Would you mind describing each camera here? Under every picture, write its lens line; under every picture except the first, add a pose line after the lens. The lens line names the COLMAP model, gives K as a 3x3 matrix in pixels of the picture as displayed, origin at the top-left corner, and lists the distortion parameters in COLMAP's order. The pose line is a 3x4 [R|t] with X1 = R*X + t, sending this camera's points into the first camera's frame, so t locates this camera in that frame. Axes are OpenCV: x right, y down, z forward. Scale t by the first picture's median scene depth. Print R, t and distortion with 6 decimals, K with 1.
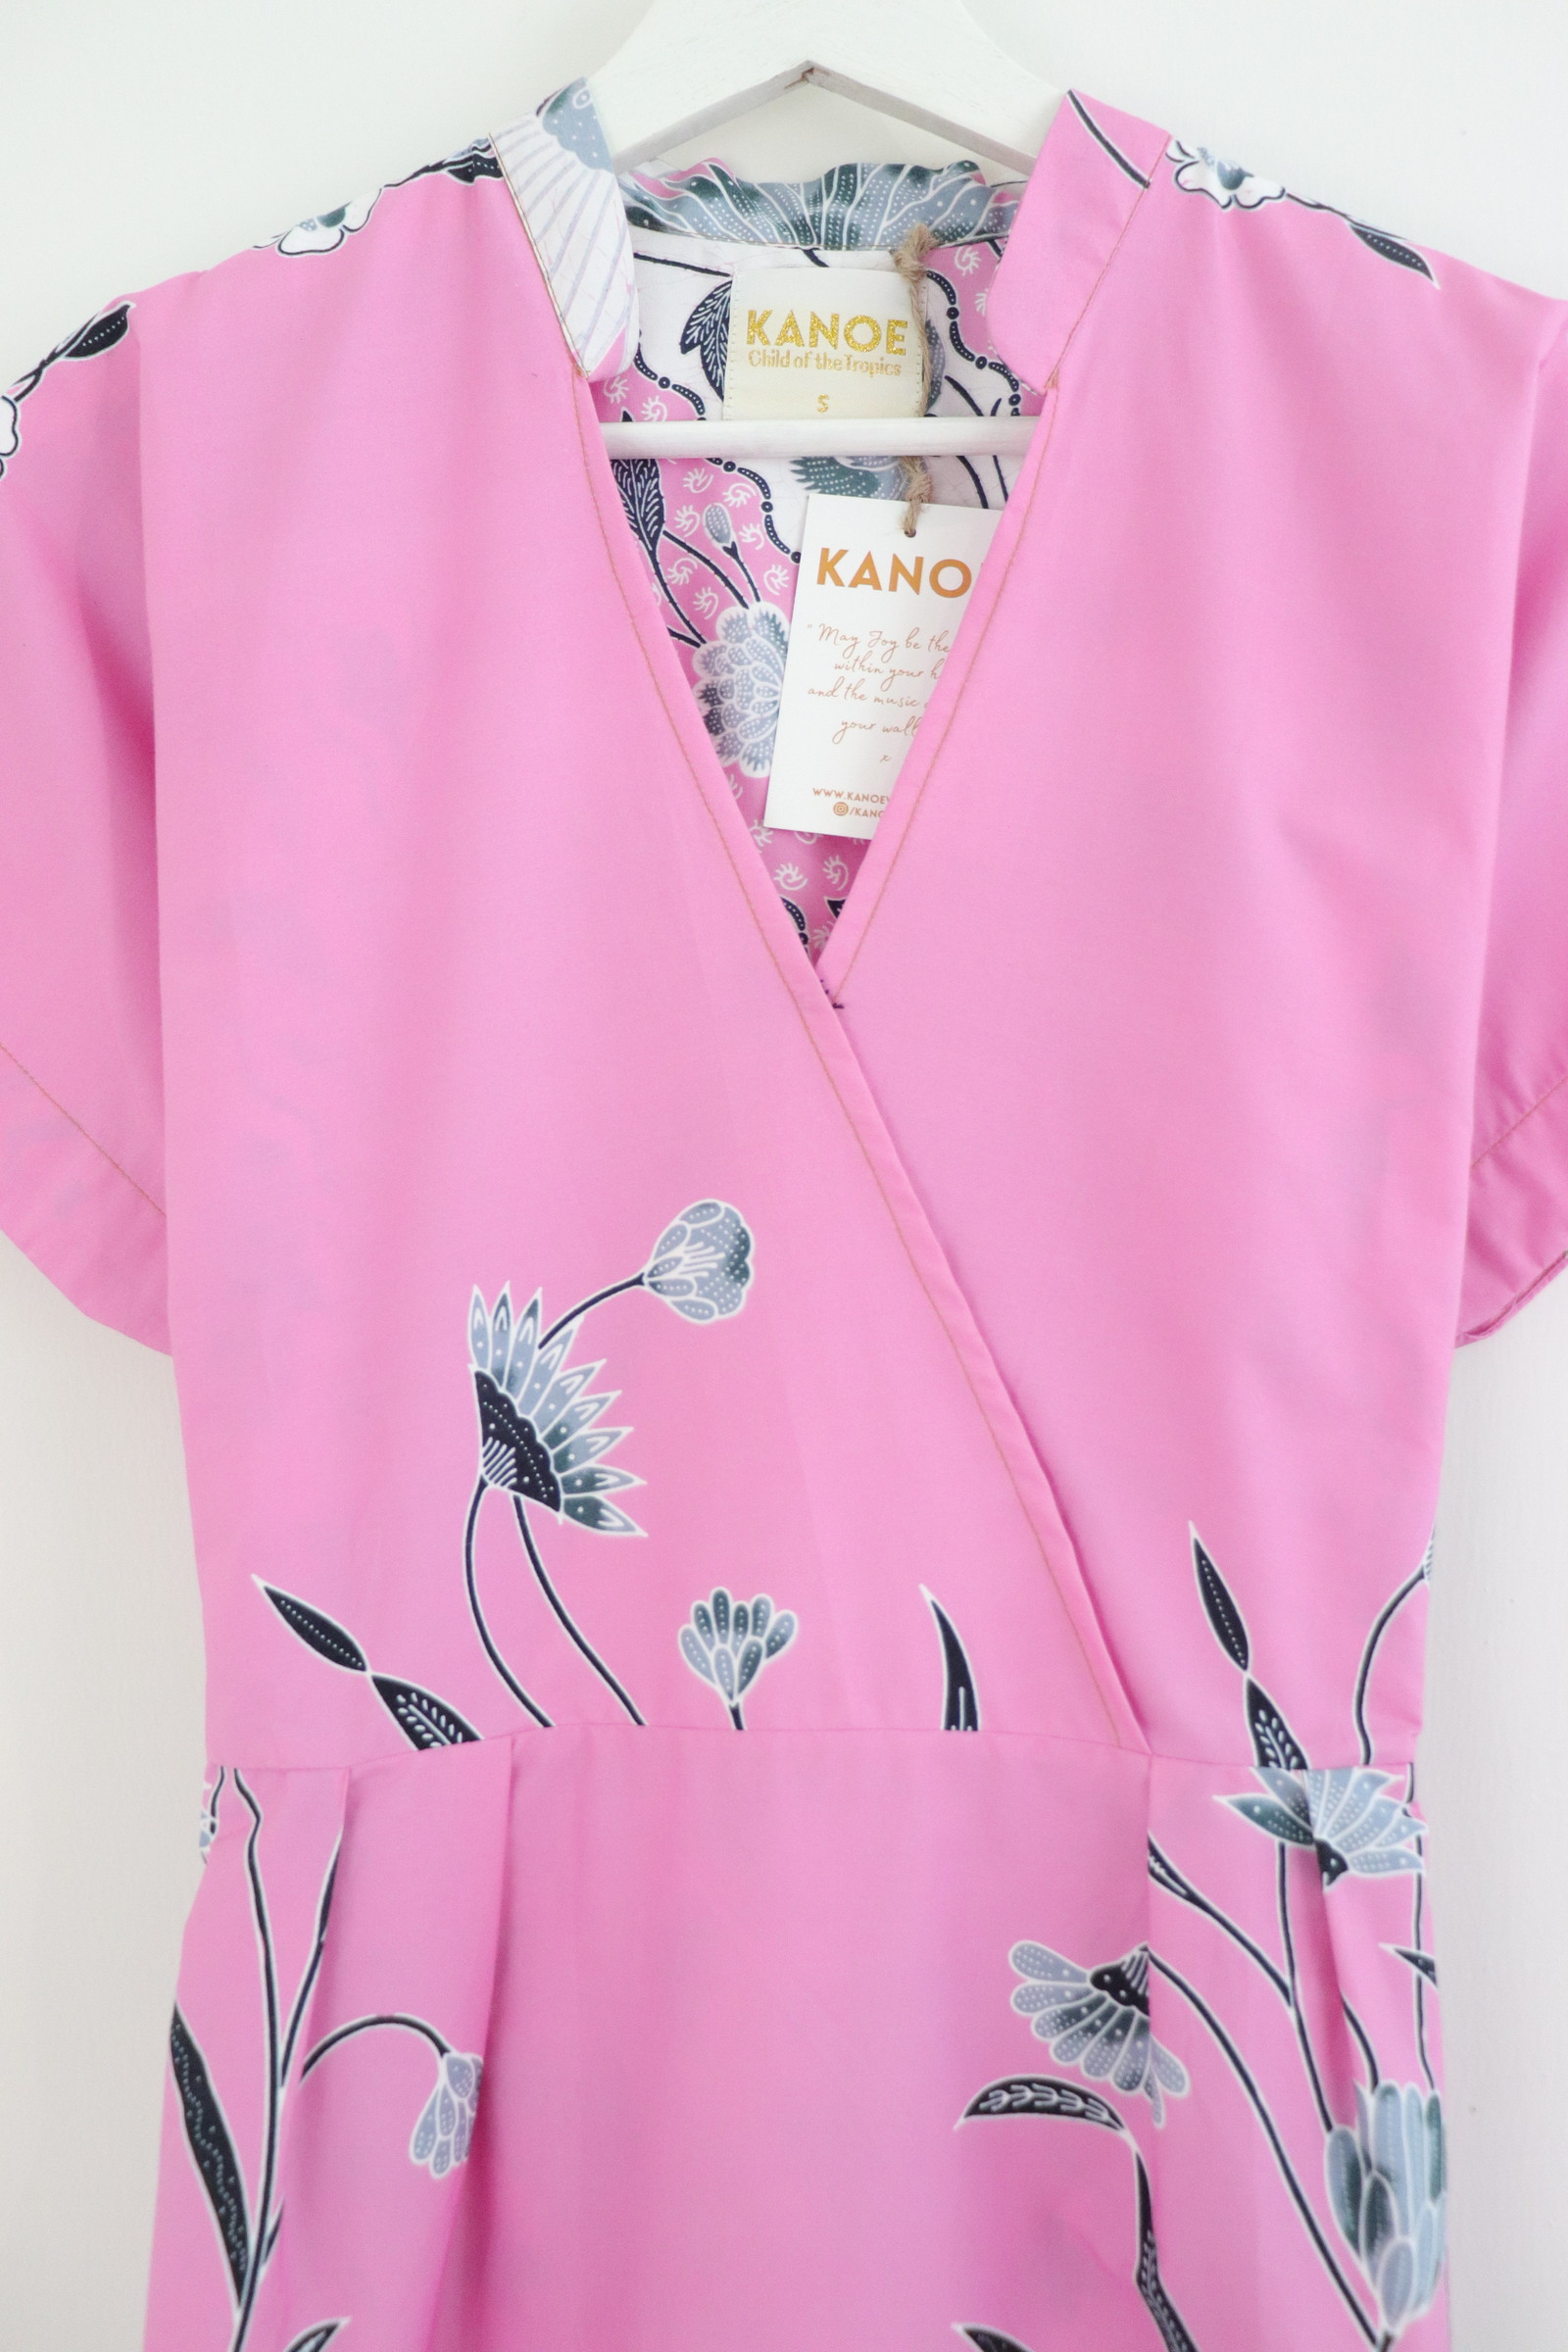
lens RADIAL K [[2332.7, 0, 777.8], [0, 2332.7, 1203.1], [0, 0, 1]] dist [-0.156737, 0.027084]
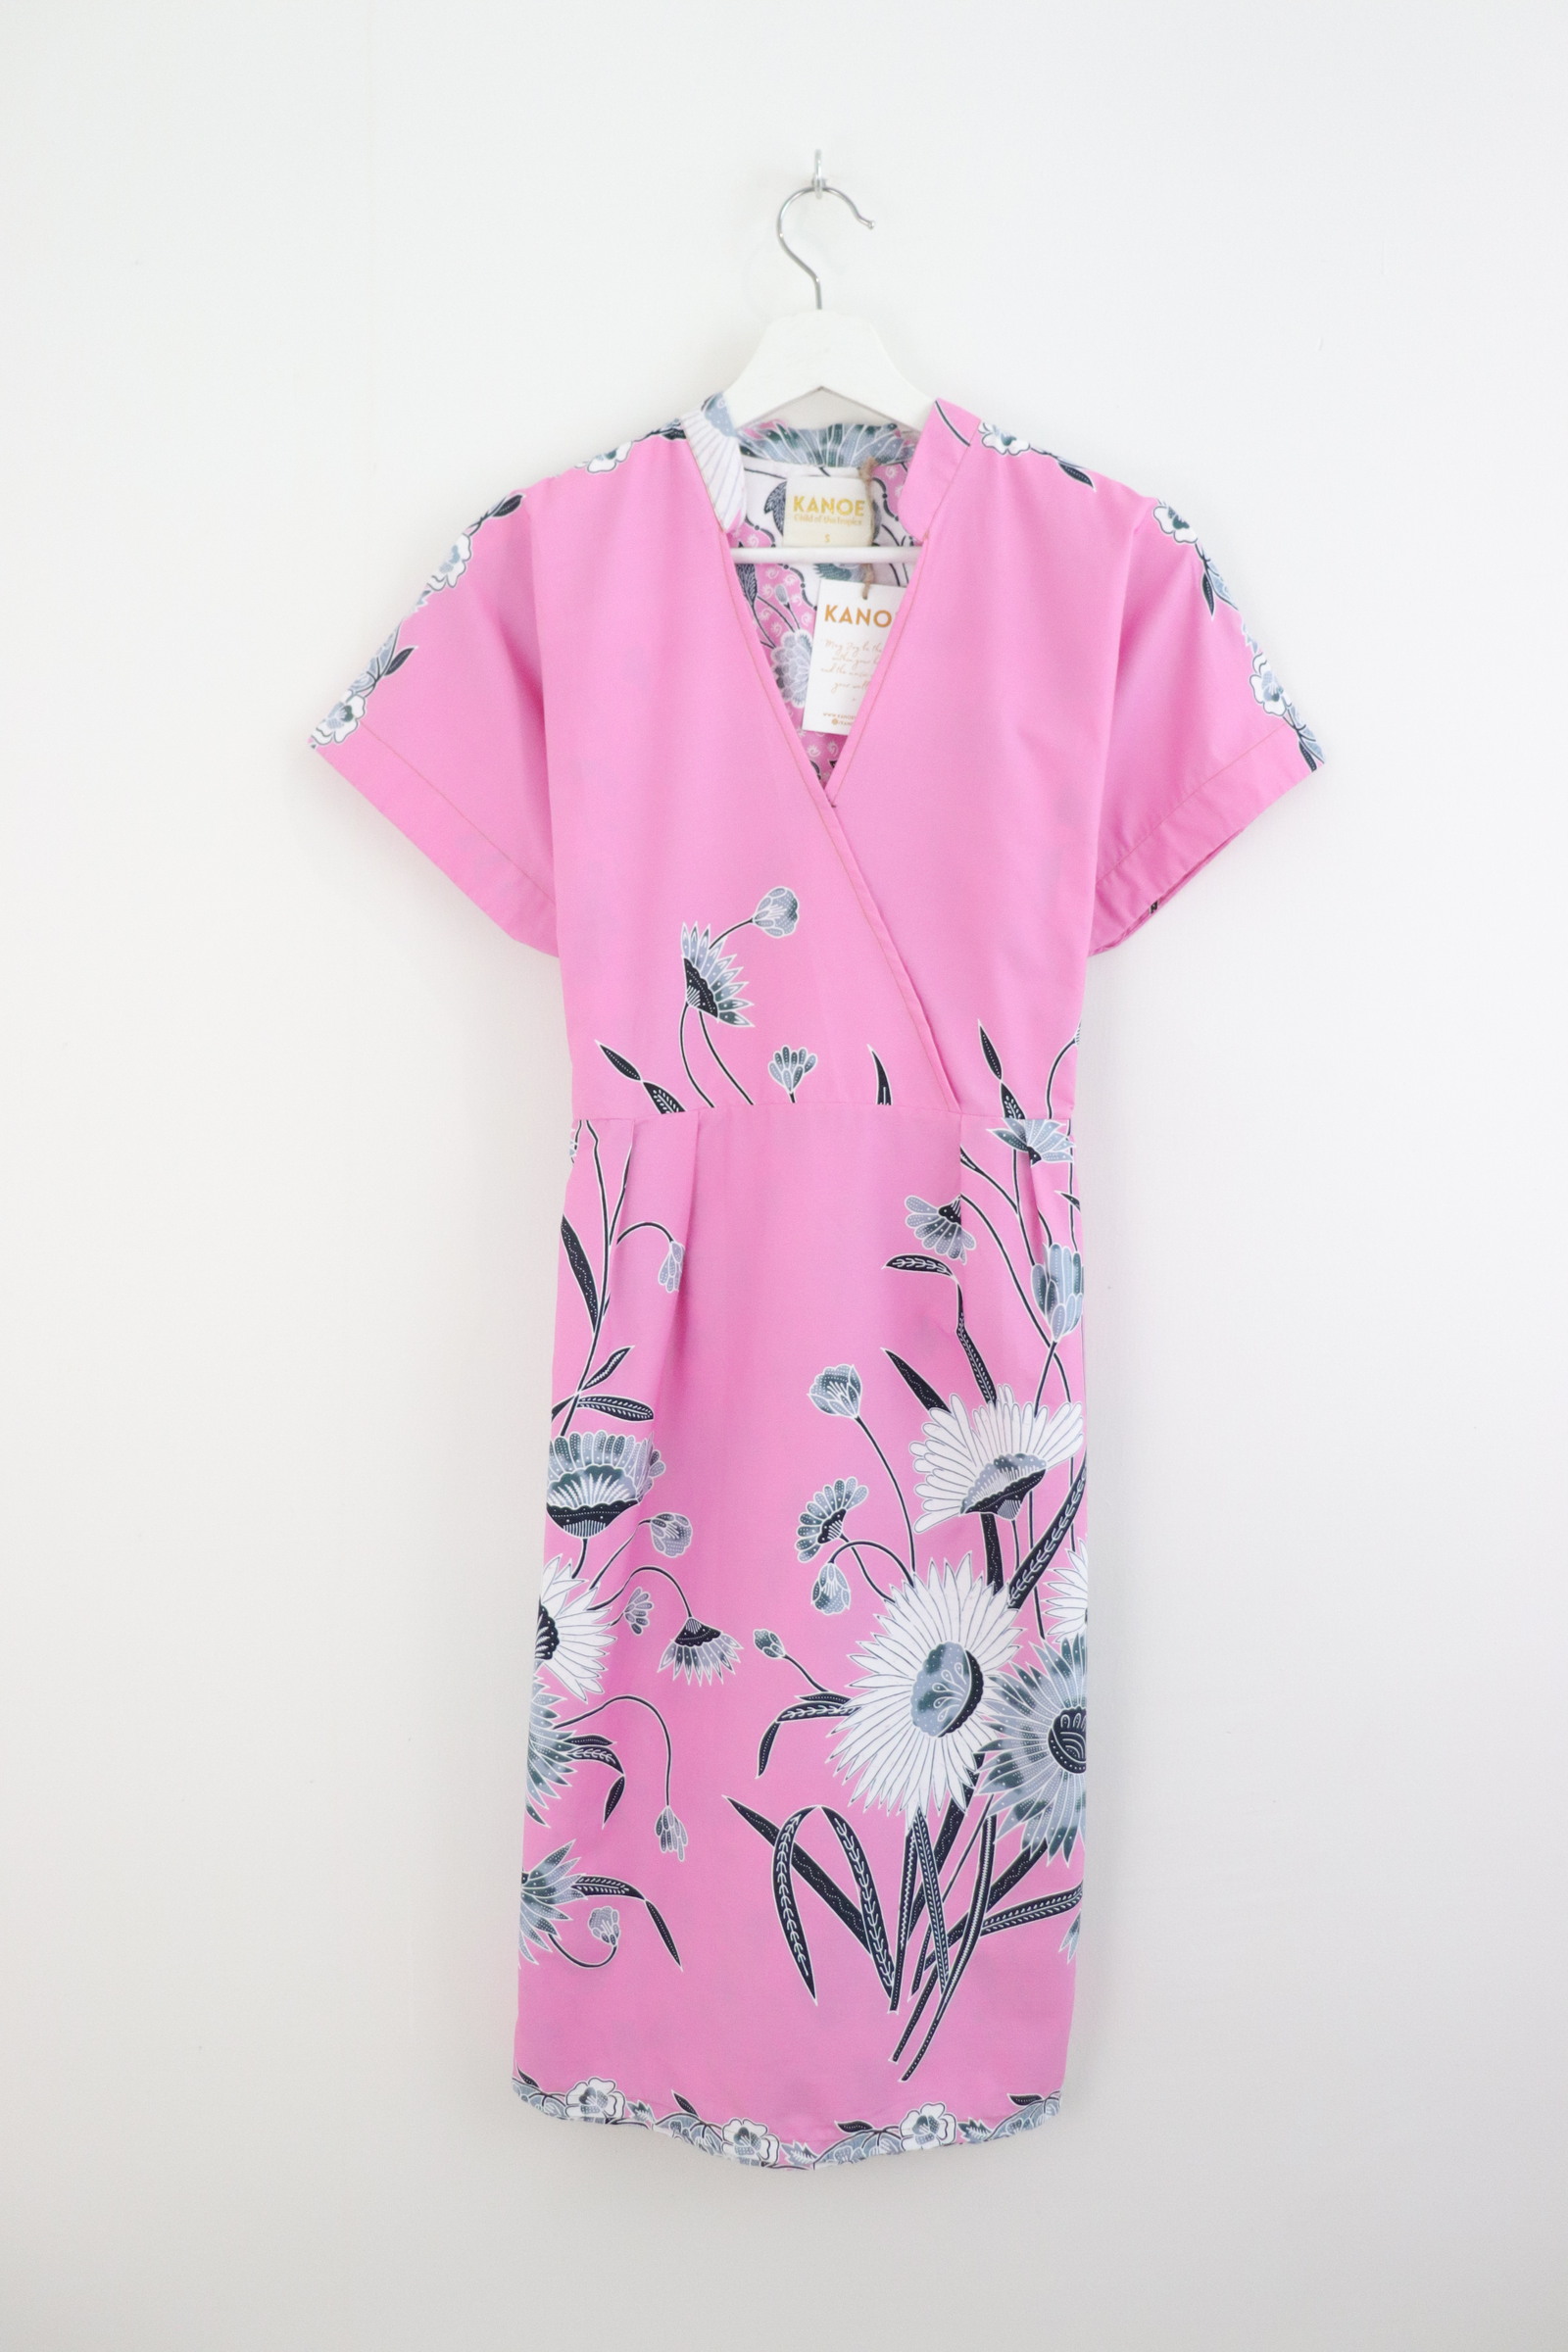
lens RADIAL K [[2332.7, 0, 777.8], [0, 2332.7, 1203.1], [0, 0, 1]] dist [-0.156737, 0.027084]
pose [[0.999989, -0.001412, 0.004567, -0.043001], [0.000940, 0.994814, 0.101709, 0.078580], [-0.004687, -0.101703, 0.994804, -1.413638]]
